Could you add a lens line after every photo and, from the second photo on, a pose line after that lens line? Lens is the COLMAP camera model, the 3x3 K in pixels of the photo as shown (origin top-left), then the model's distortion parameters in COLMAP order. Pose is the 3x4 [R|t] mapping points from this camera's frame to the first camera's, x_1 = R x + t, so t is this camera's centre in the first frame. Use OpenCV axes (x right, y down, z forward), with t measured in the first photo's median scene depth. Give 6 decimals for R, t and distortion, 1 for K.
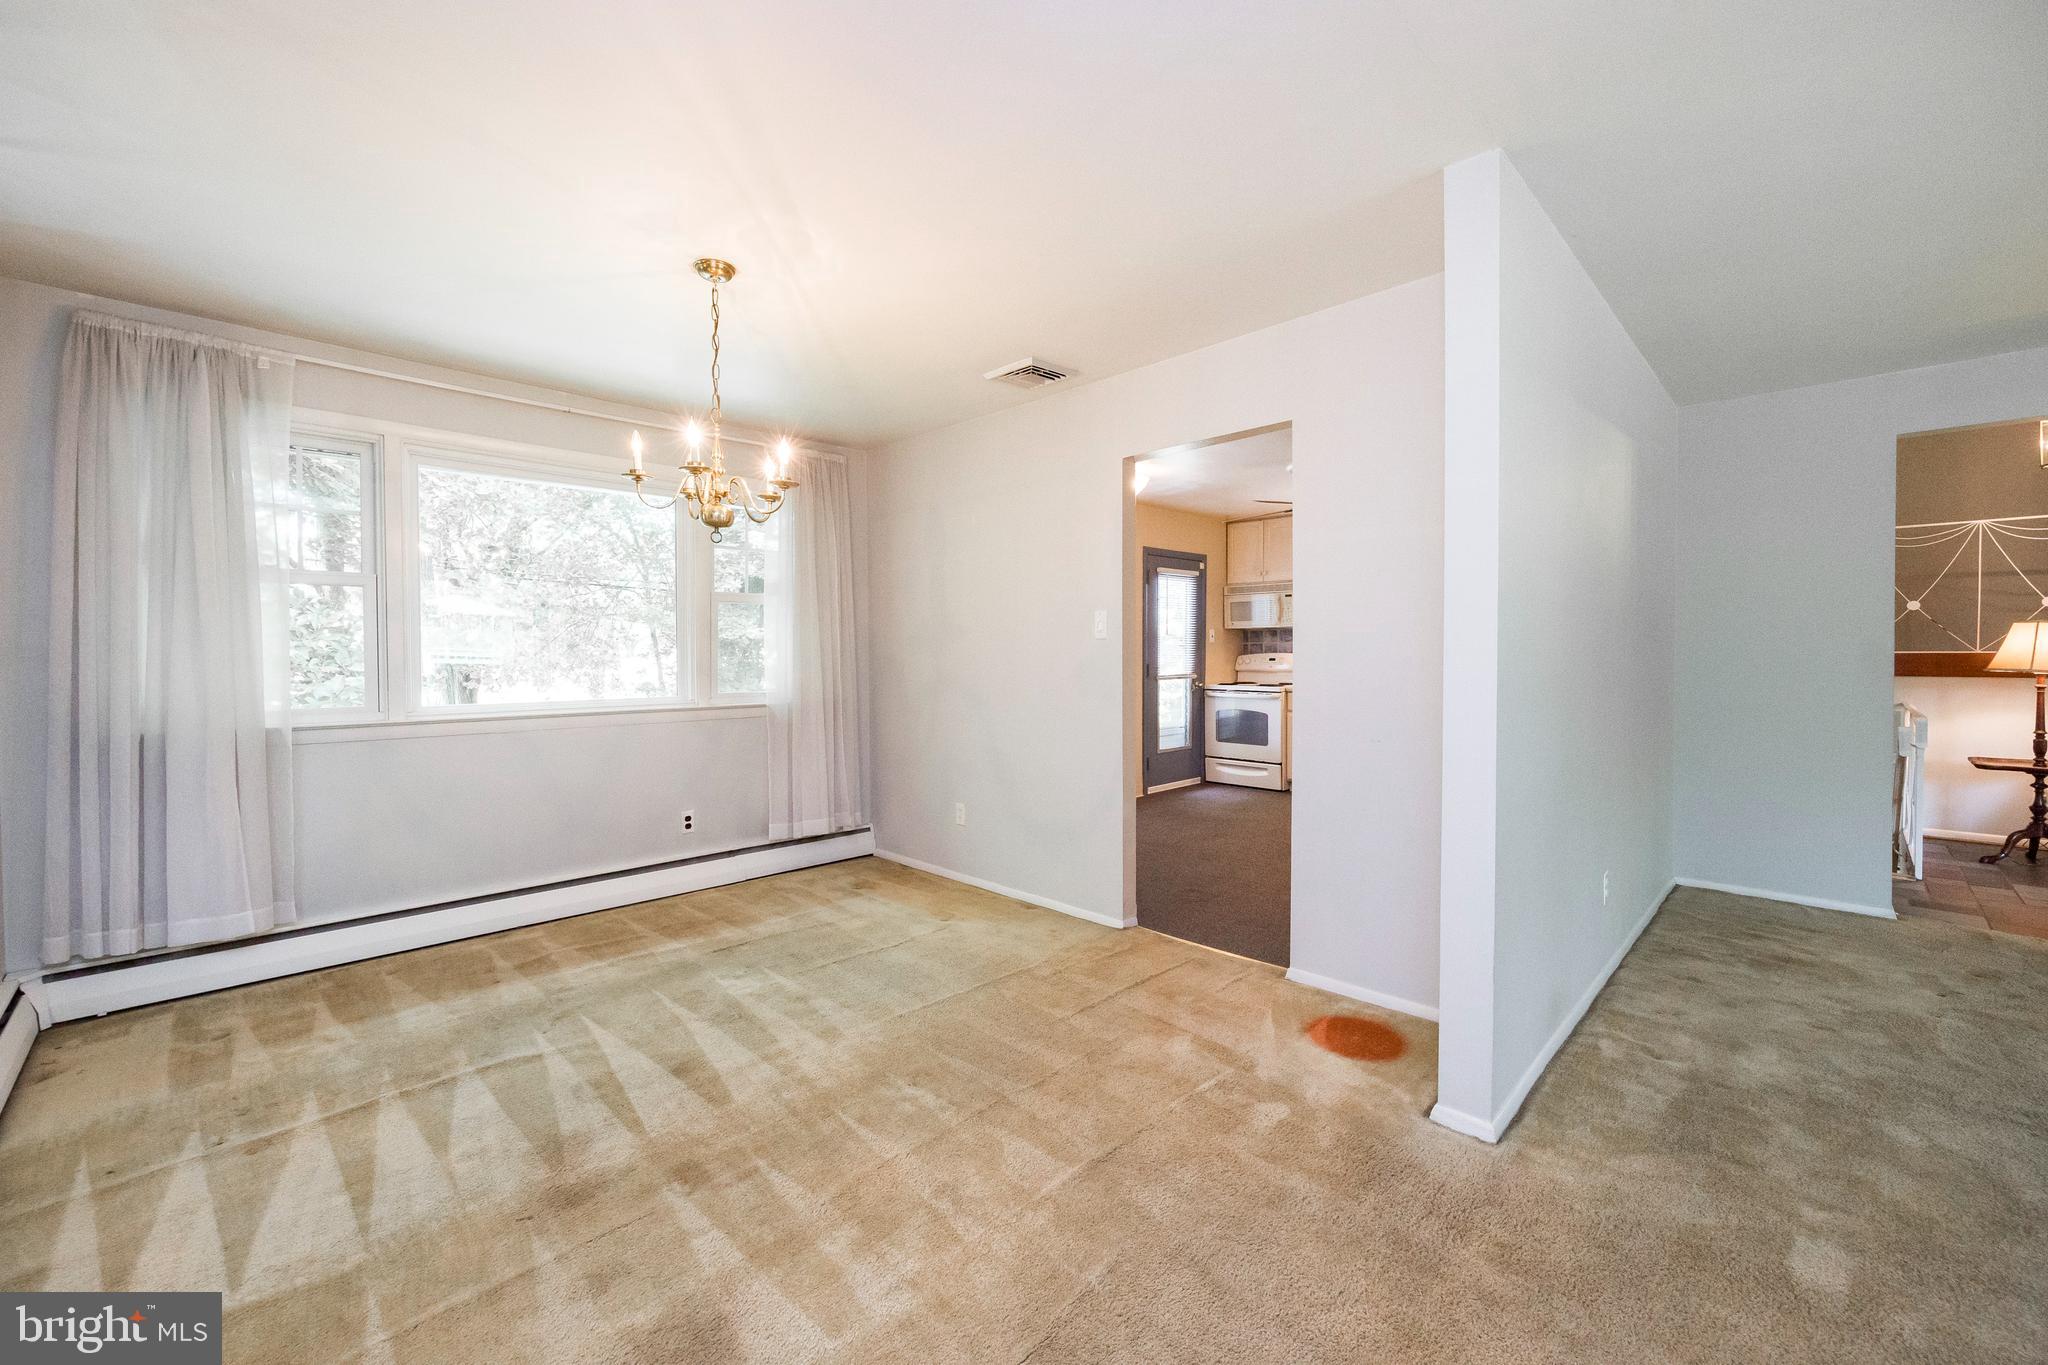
lens RADIAL K [[817.1, 0, 1020.4], [0, 817.1, 664.3], [0, 0, 1]] dist [-0.003294, -0.000298]
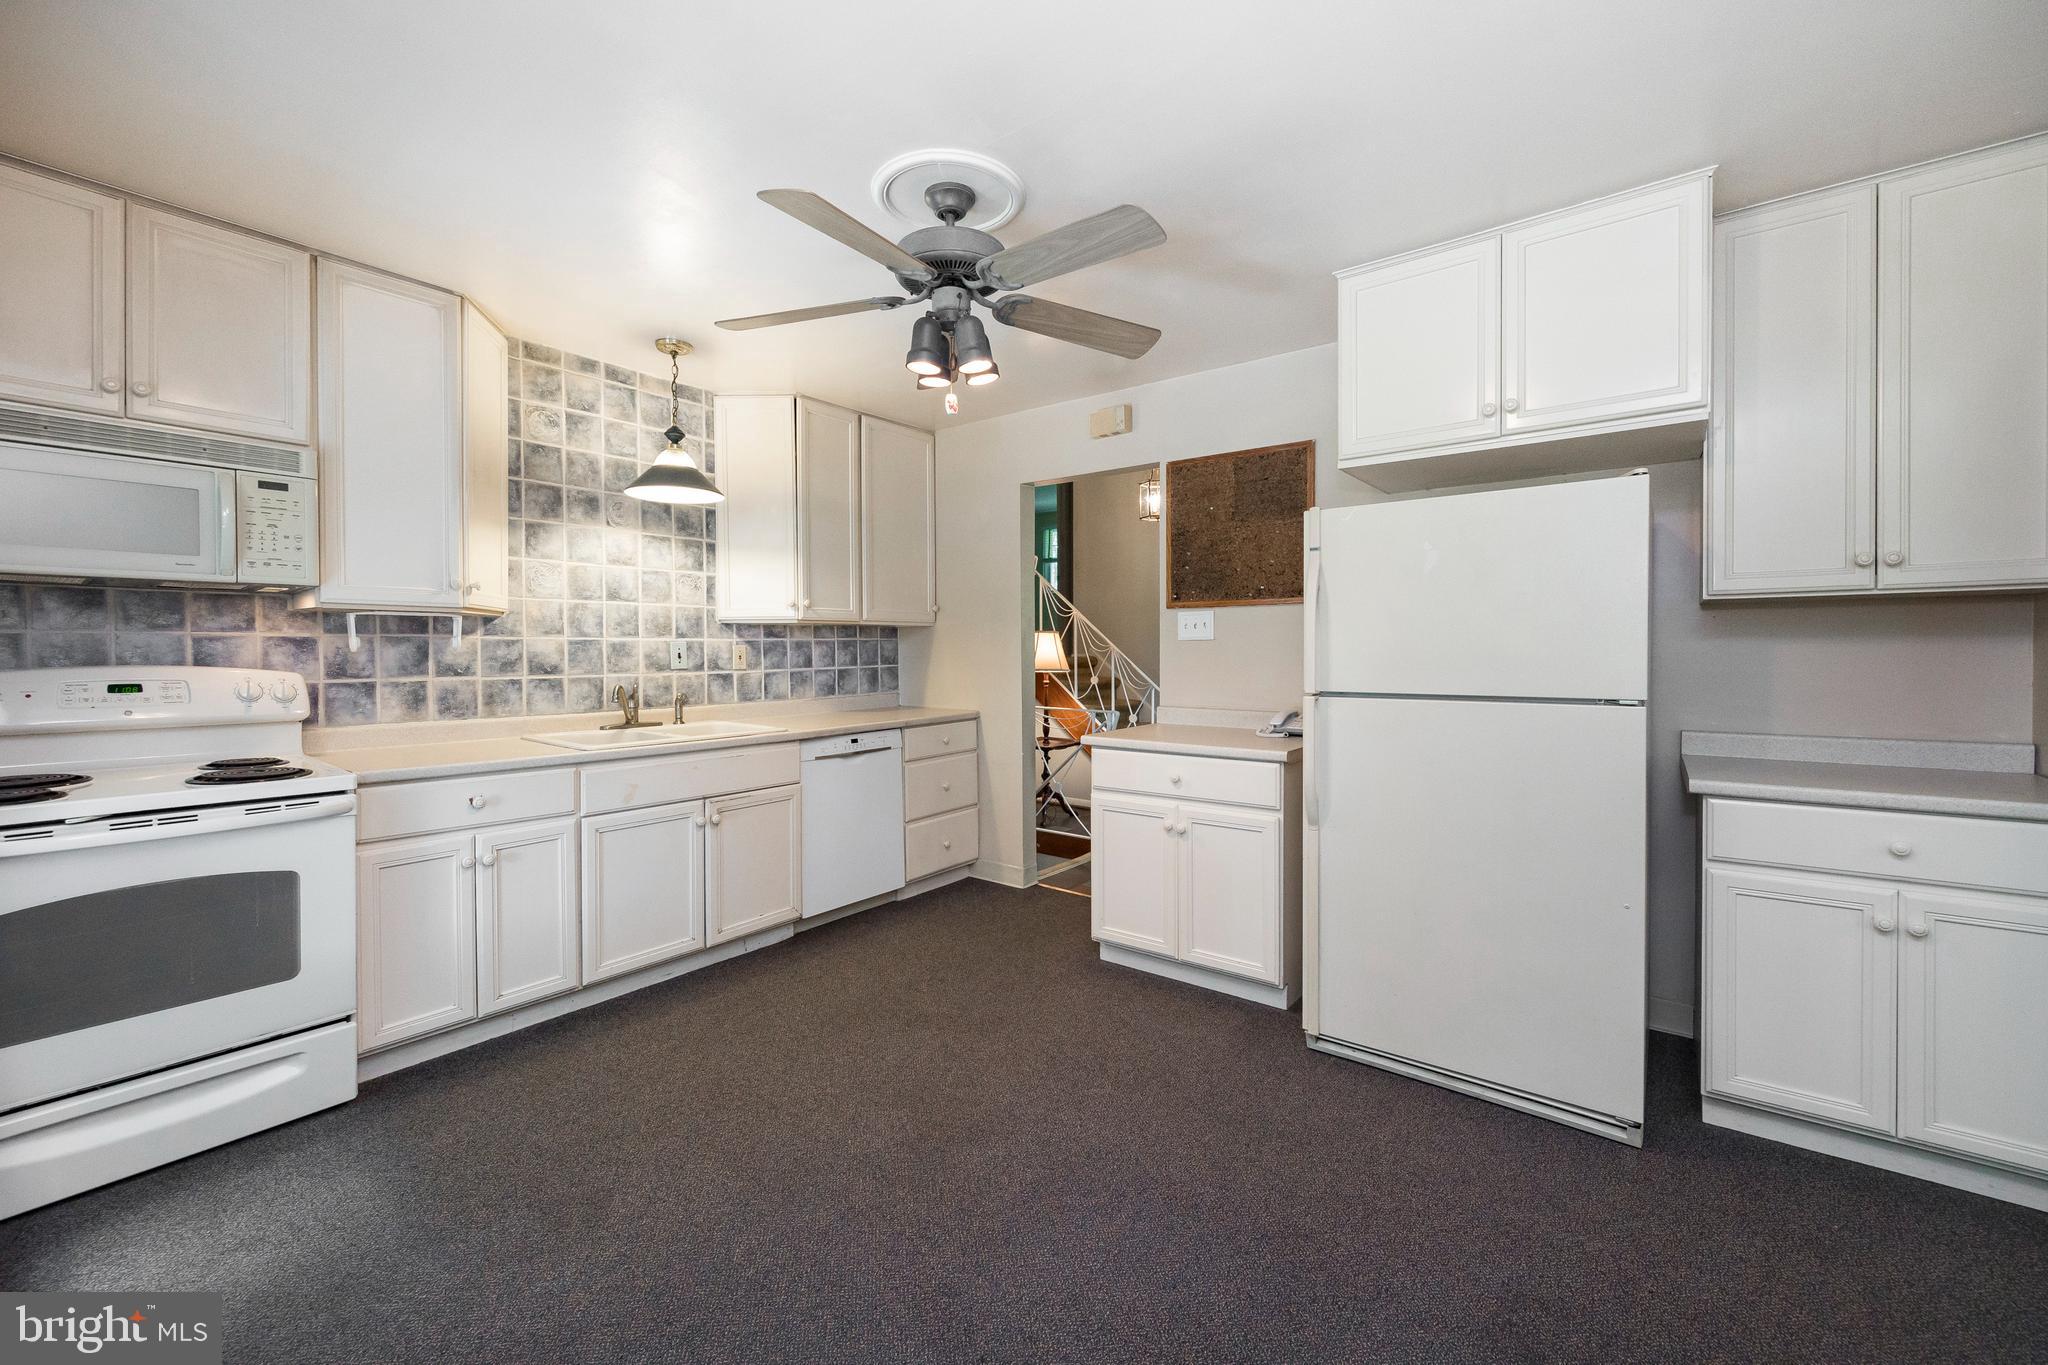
lens RADIAL K [[817.1, 0, 1020.4], [0, 817.1, 664.3], [0, 0, 1]] dist [-0.003294, -0.000298]
pose [[-0.132243, -0.013762, 0.991122, -0.024518], [0.016385, 0.999737, 0.016068, -0.014514], [-0.991082, 0.018364, -0.131983, 0.735489]]
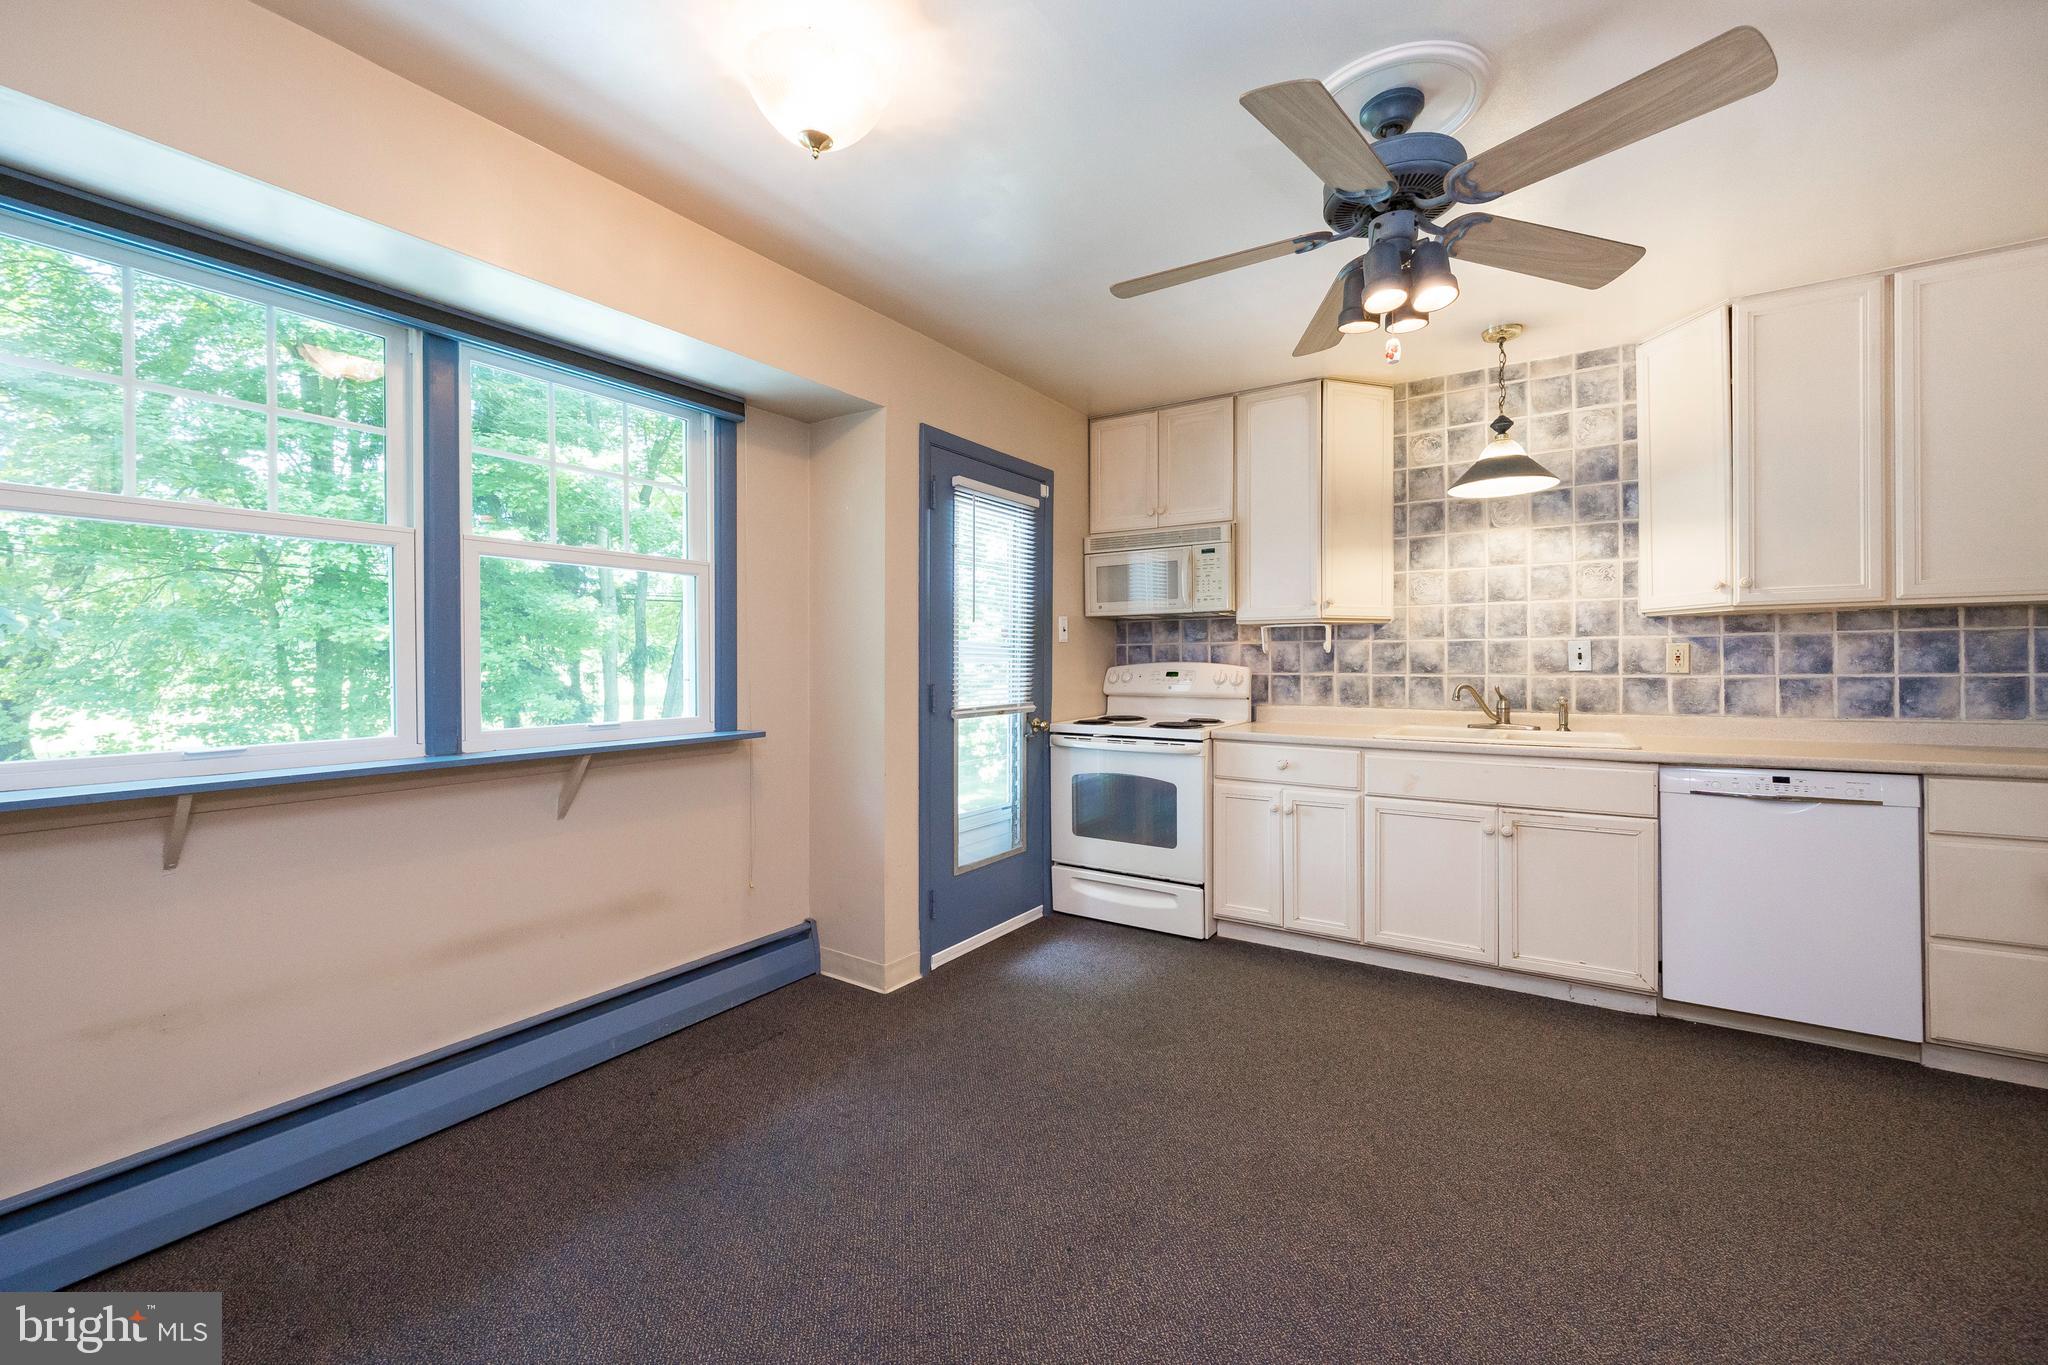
lens RADIAL K [[817.1, 0, 1020.4], [0, 817.1, 664.3], [0, 0, 1]] dist [-0.003294, -0.000298]
pose [[0.978933, 0.001745, 0.204175, 0.103994], [0.001371, 0.999885, -0.015120, -0.004599], [-0.204178, 0.015082, 0.978818, 0.507076]]
